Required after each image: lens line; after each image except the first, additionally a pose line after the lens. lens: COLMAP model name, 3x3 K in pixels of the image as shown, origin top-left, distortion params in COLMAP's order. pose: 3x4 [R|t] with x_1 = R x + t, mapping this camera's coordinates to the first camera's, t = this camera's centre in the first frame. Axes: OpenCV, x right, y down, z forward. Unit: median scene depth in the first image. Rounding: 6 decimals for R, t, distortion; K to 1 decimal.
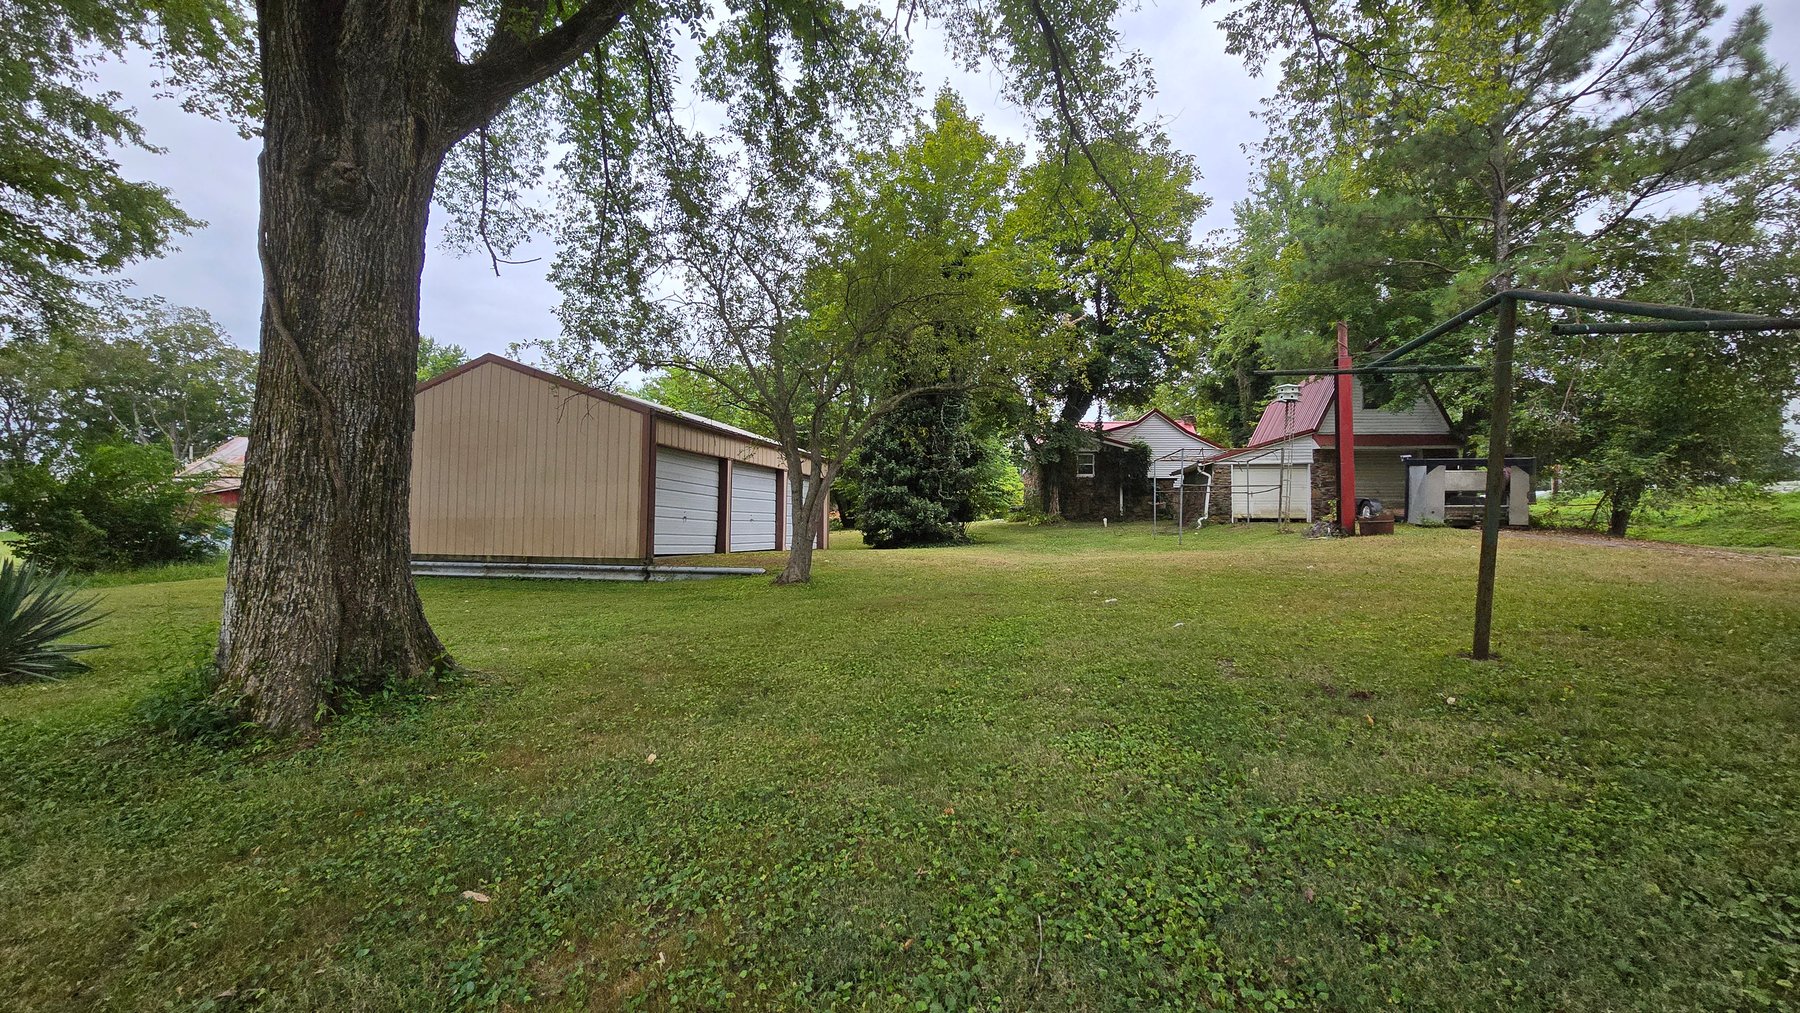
lens RADIAL K [[722.9, 0, 900.0], [0, 722.9, 506.5], [0, 0, 1]] dist [-0.001118, 0.000410]
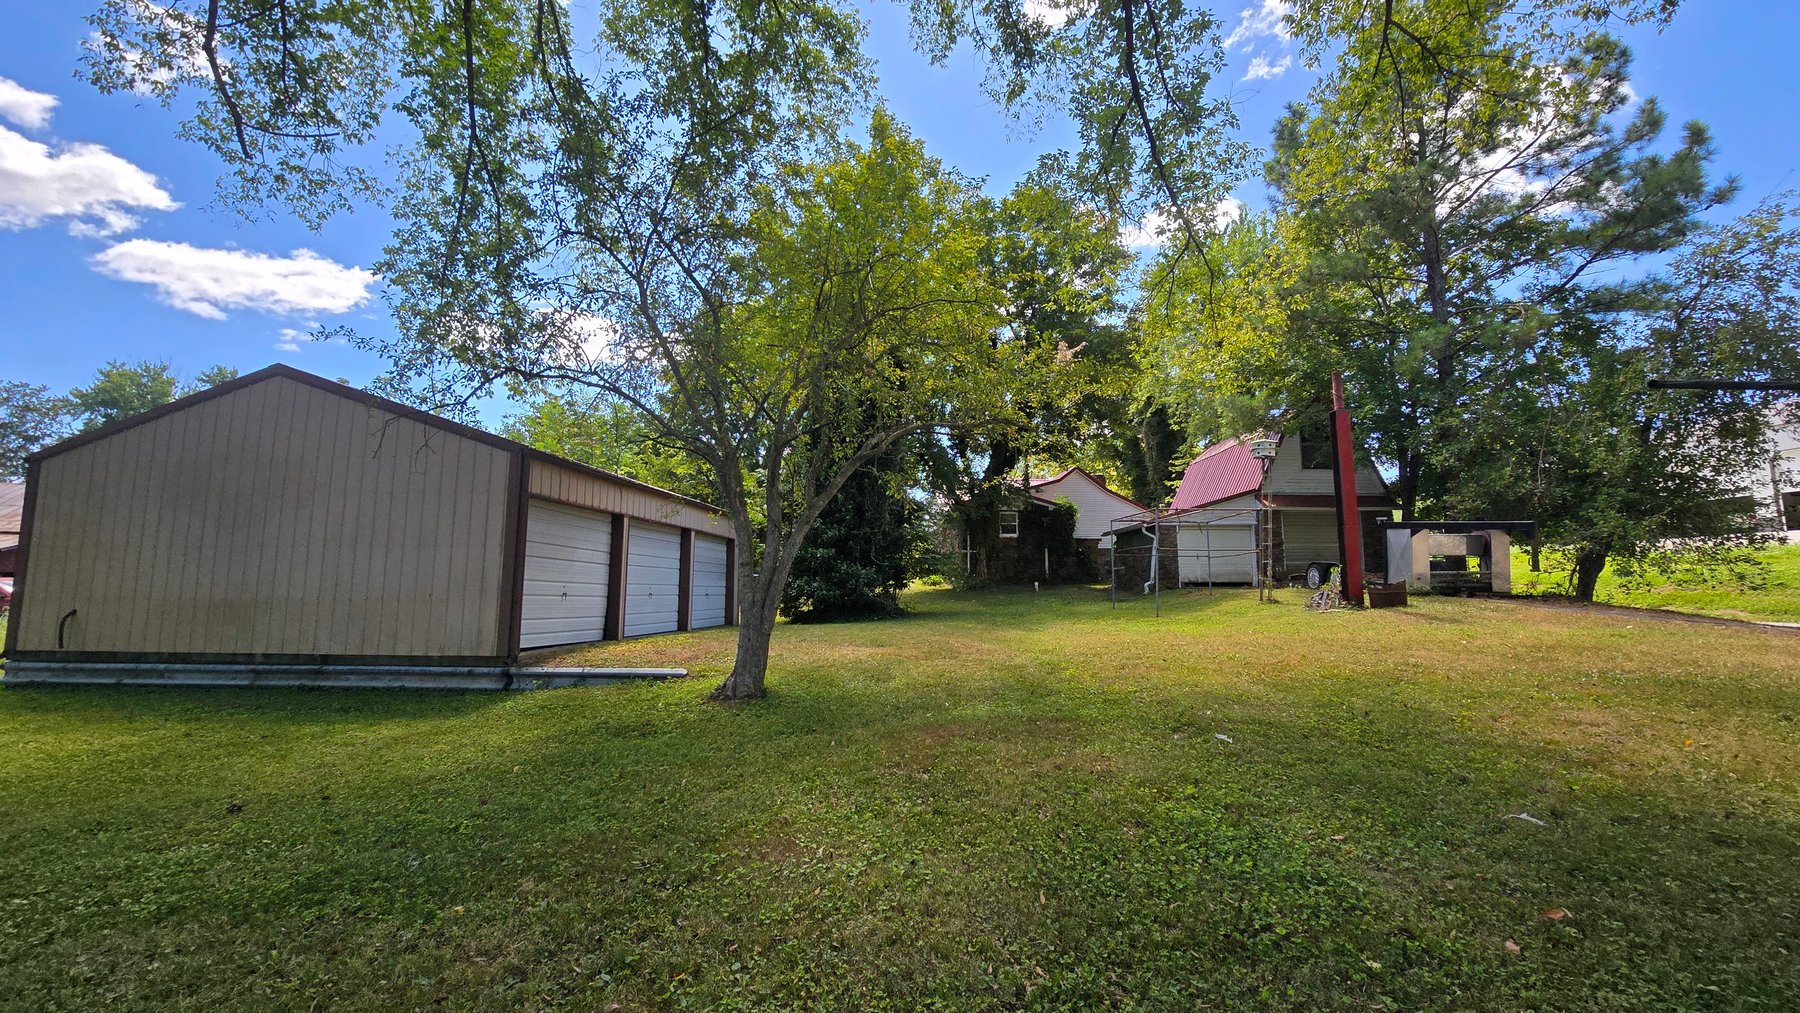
lens RADIAL K [[722.9, 0, 900.0], [0, 722.9, 506.5], [0, 0, 1]] dist [-0.001118, 0.000410]
pose [[0.987116, 0.010495, 0.159660, -0.078300], [0.002212, 0.996856, -0.079207, -0.014350], [-0.159989, 0.078540, 0.983989, 0.209545]]
